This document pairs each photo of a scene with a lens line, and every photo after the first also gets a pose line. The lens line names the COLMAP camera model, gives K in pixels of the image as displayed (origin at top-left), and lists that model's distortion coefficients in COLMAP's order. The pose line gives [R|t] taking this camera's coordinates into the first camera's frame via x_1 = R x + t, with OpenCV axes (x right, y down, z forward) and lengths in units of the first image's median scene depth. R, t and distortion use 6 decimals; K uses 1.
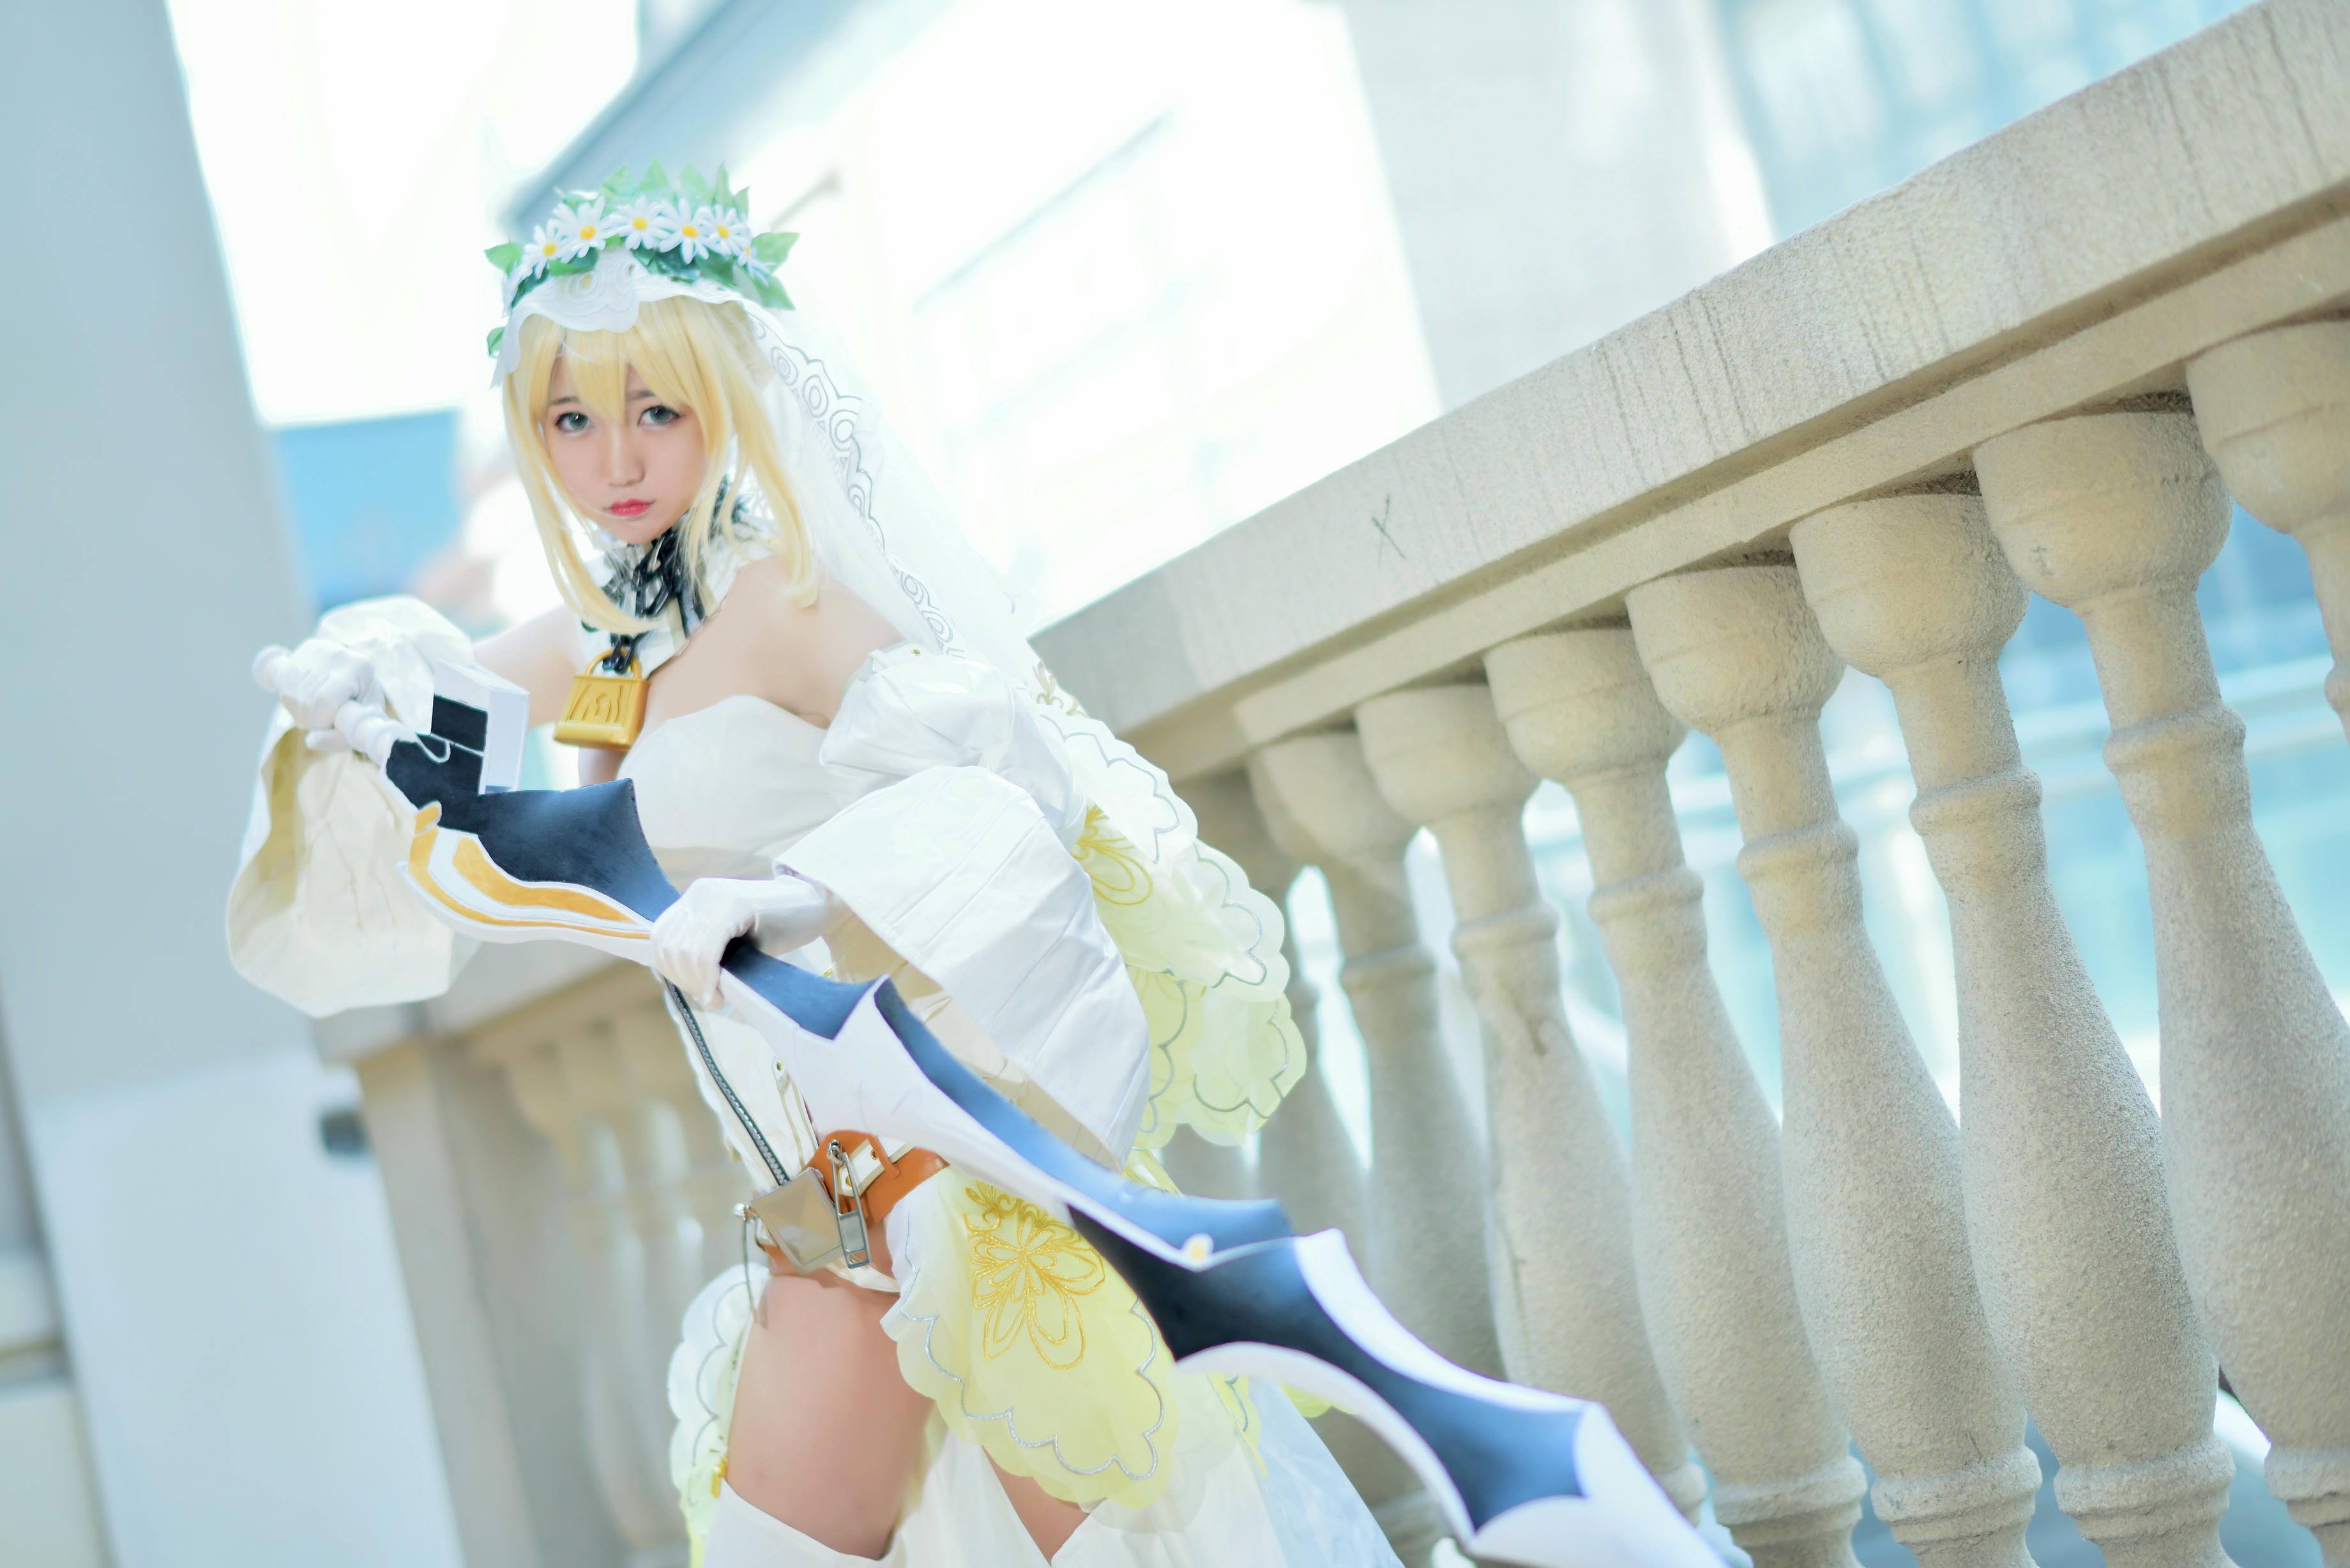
lens RADIAL K [[4003.9, 0, 1174.1], [0, 4003.9, 783.2], [0, 0, 1]] dist [-0.003111, 0.000000]
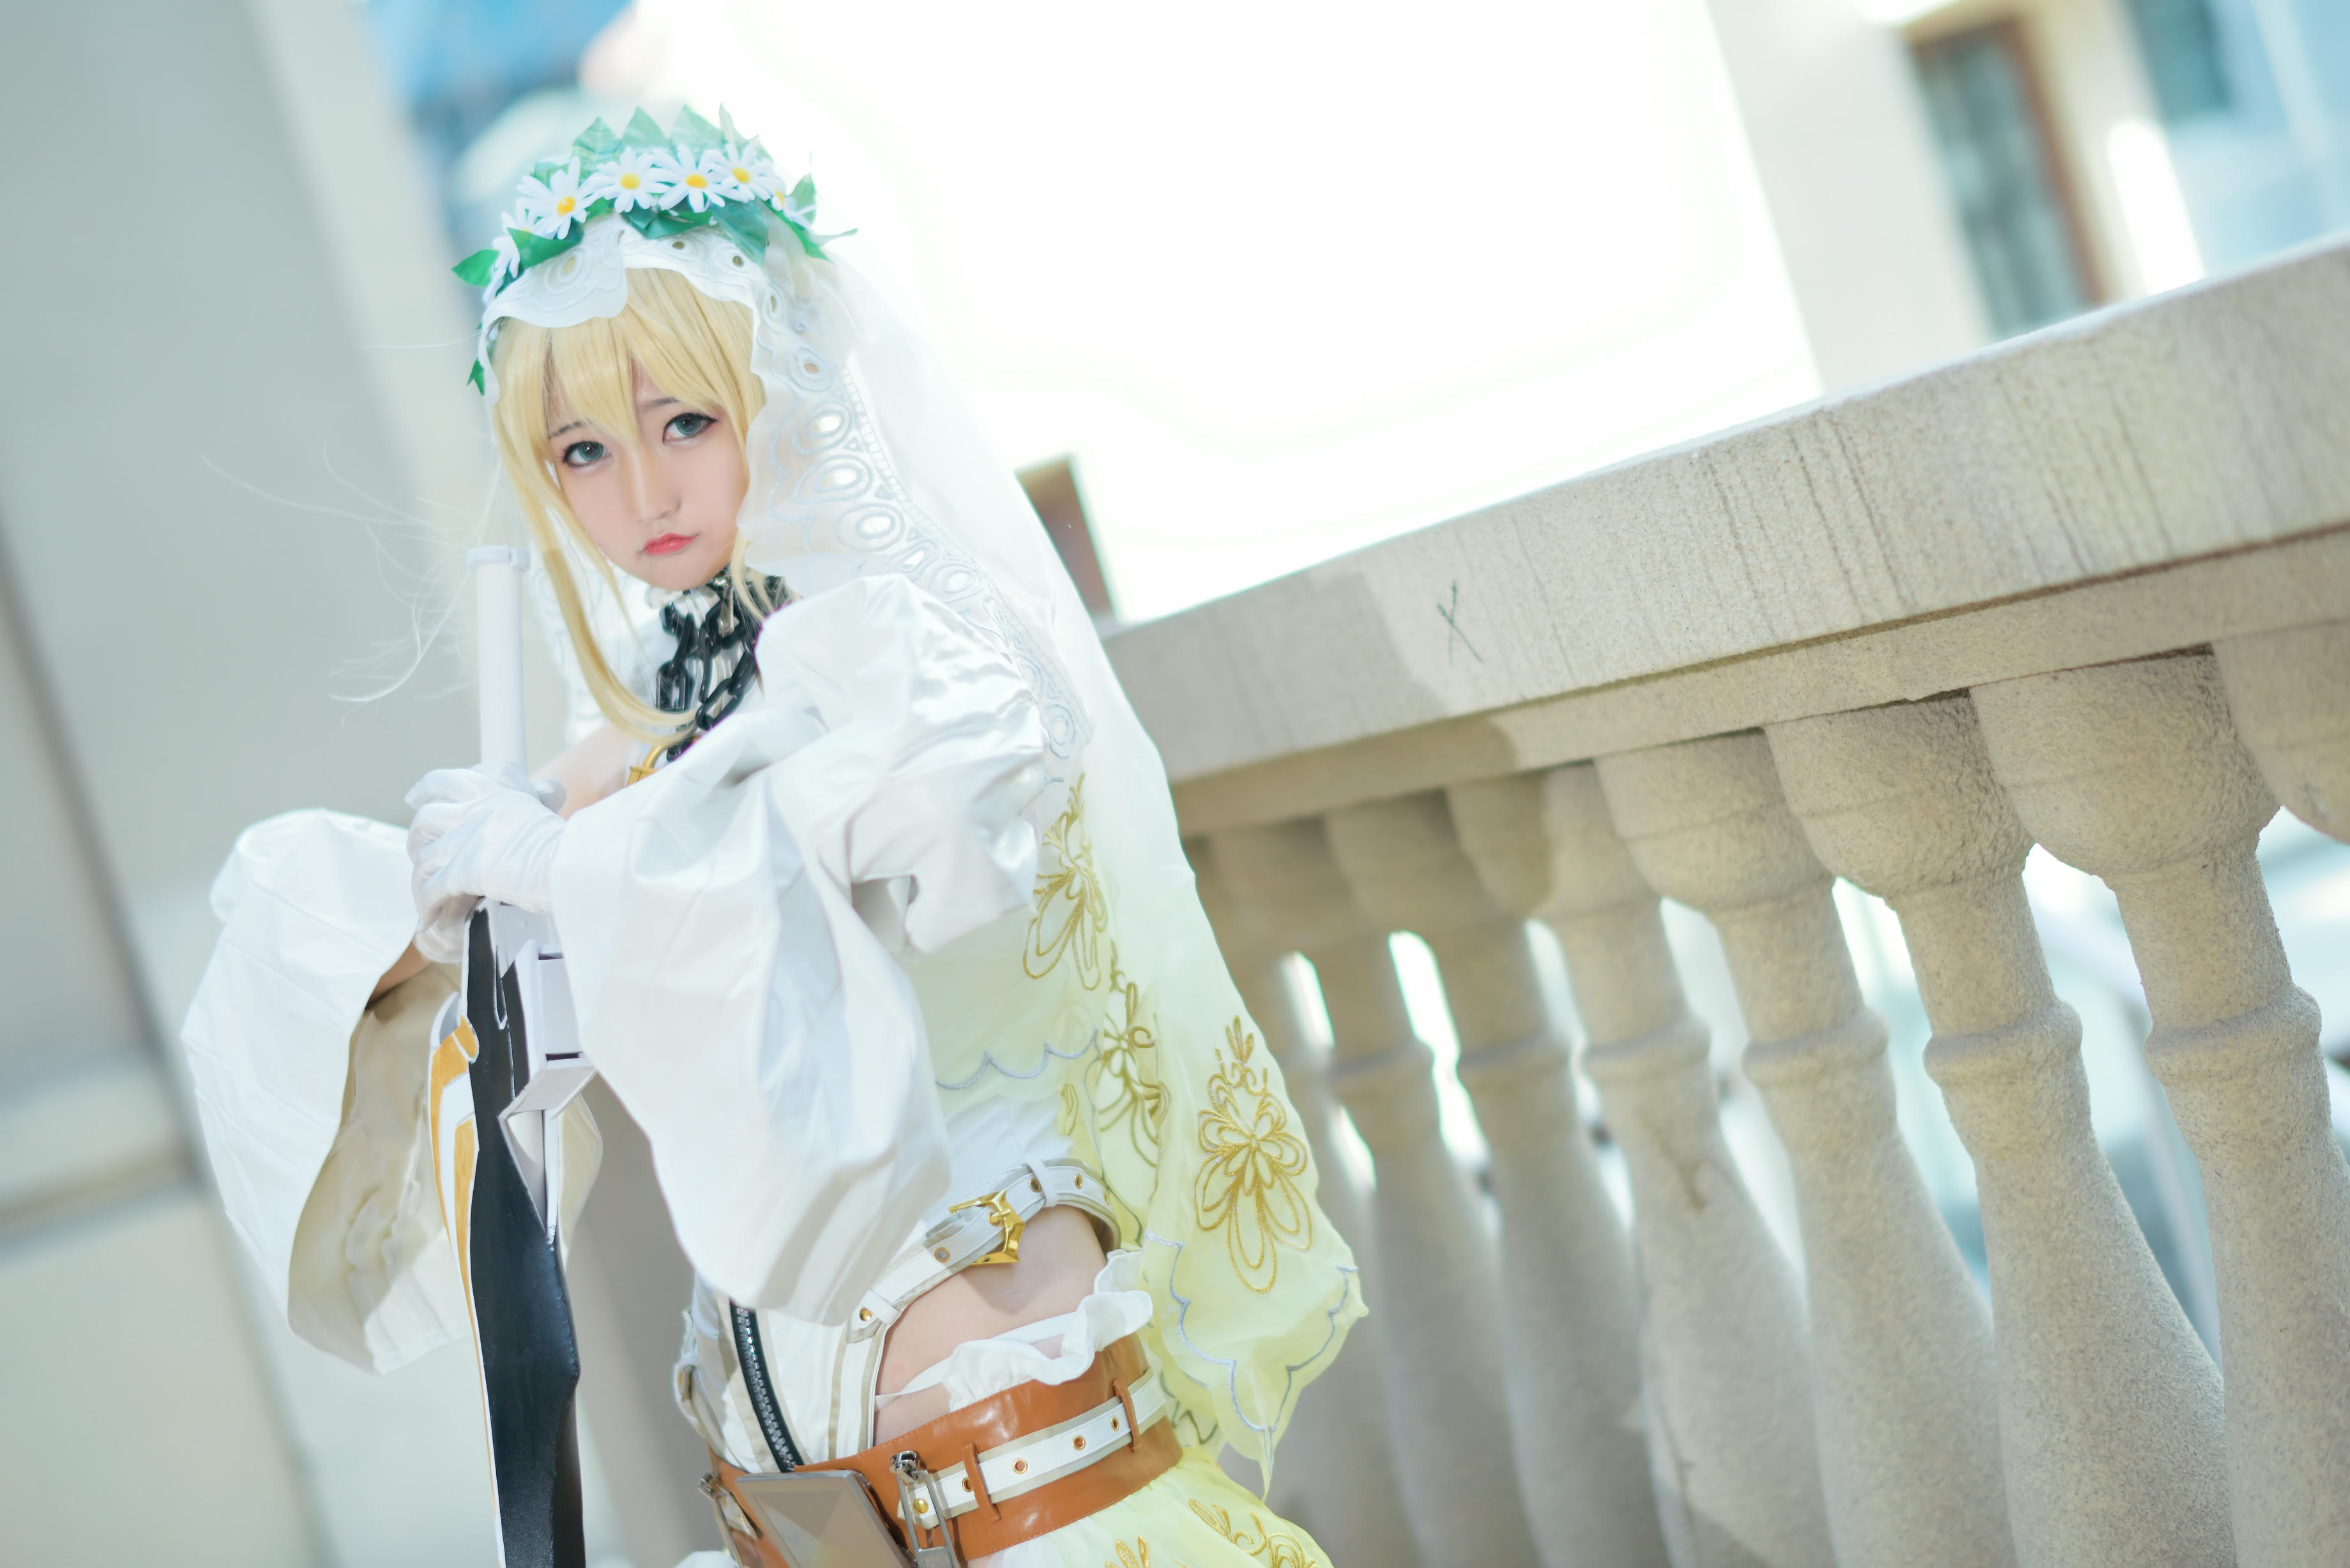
lens RADIAL K [[4003.9, 0, 1173.7], [0, 4003.9, 785.9], [0, 0, 1]] dist [-0.003111, 0.000000]
pose [[0.995414, -0.065929, -0.069317, 0.054333], [0.075823, 0.985553, 0.151450, -0.166678], [0.058330, -0.156011, 0.986032, 0.239436]]
